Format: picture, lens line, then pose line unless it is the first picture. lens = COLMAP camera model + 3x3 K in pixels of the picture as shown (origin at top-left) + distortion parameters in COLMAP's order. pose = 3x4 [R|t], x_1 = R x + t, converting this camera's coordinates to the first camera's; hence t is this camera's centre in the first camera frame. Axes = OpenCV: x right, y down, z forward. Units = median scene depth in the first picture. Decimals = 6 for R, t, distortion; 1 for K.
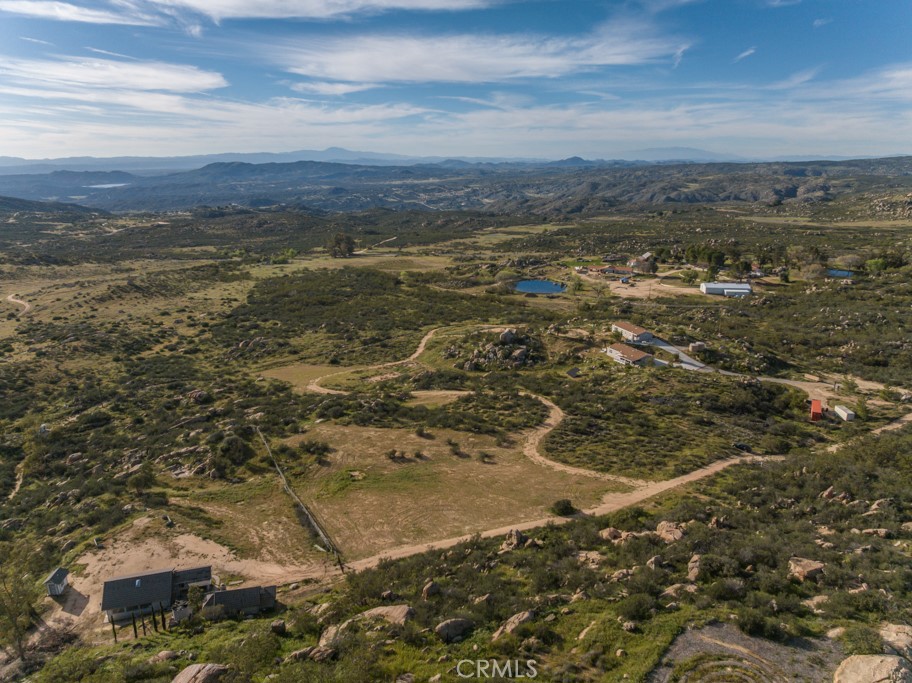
lens RADIAL K [[641.0, 0, 460.3], [0, 641.0, 337.4], [0, 0, 1]] dist [-0.040912, 0.005024]
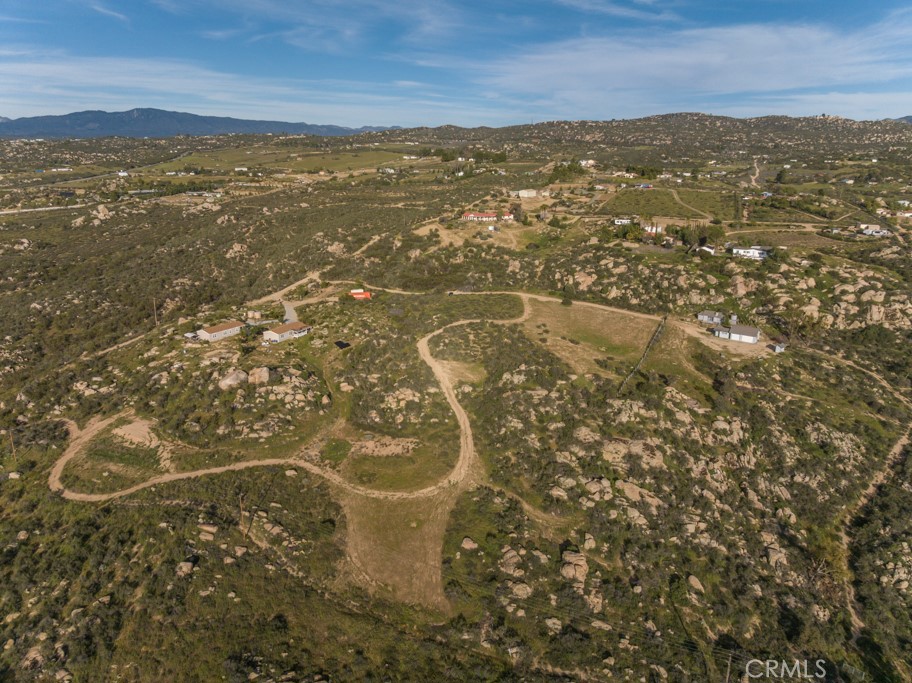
lens RADIAL K [[641.0, 0, 460.3], [0, 641.0, 337.4], [0, 0, 1]] dist [-0.040912, 0.005024]
pose [[-0.576919, -0.239834, 0.780797, -1.117862], [0.220934, 0.874467, 0.431851, -0.542030], [-0.786354, 0.421647, -0.451509, 1.858942]]
